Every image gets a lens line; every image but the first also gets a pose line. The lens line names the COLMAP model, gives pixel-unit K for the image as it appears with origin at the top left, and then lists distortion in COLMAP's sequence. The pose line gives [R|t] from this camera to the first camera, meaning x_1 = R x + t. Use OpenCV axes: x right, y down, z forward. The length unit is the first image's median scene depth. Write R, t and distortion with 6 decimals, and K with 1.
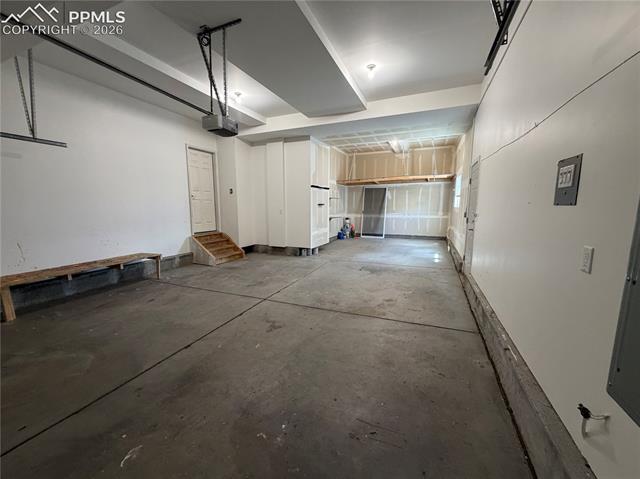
lens RADIAL K [[256.0, 0, 318.3], [0, 256.0, 240.9], [0, 0, 1]] dist [0.004297, -0.000423]
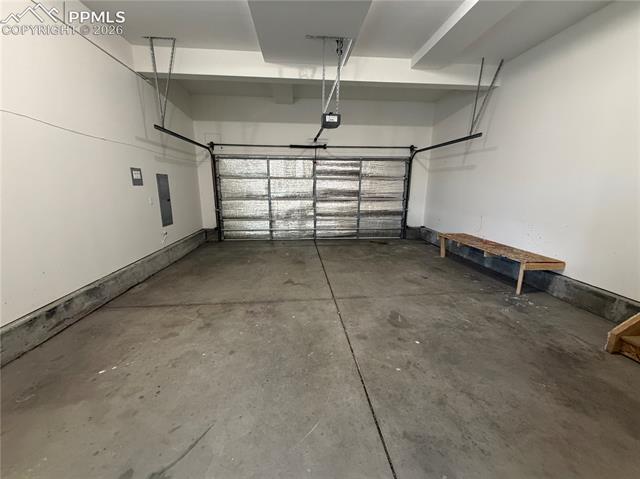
lens RADIAL K [[256.0, 0, 317.3], [0, 256.0, 241.5], [0, 0, 1]] dist [0.004297, -0.000423]
pose [[-0.887436, 0.097351, -0.450534, 0.233784], [-0.068197, 0.938953, 0.337219, -0.264667], [0.455858, 0.329985, -0.826621, 1.805474]]
